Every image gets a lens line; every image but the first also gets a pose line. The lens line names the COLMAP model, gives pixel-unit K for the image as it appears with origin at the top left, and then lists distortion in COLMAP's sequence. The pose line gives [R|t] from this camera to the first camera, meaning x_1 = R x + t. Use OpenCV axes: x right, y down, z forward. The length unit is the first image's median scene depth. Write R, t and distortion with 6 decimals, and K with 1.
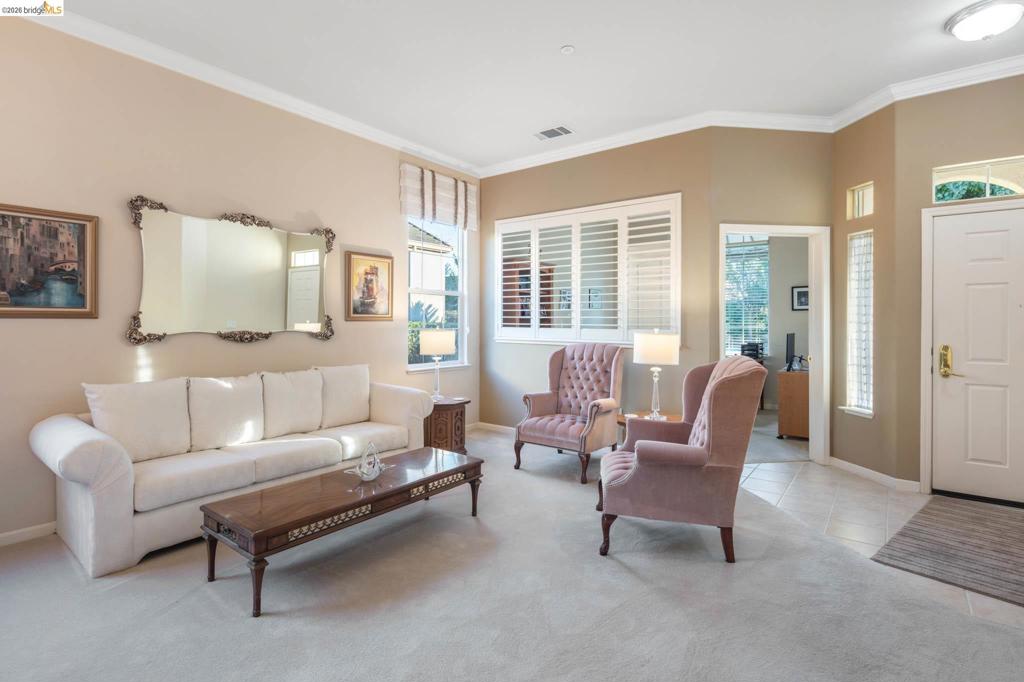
lens RADIAL K [[497.4, 0, 510.8], [0, 497.4, 323.7], [0, 0, 1]] dist [0.004167, -0.005069]
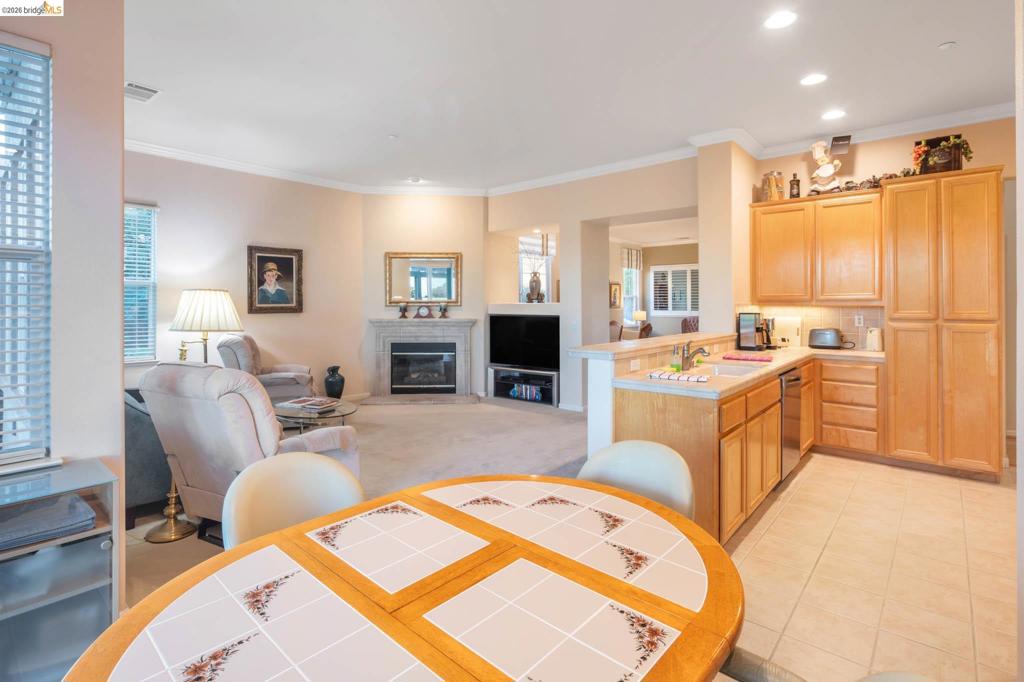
lens RADIAL K [[497.4, 0, 506.9], [0, 497.4, 300.9], [0, 0, 1]] dist [0.004167, -0.005069]
pose [[0.997807, -0.005730, -0.065945, -0.712399], [0.004996, 0.999924, -0.011286, -0.018618], [0.066005, 0.010932, 0.997759, -1.815419]]
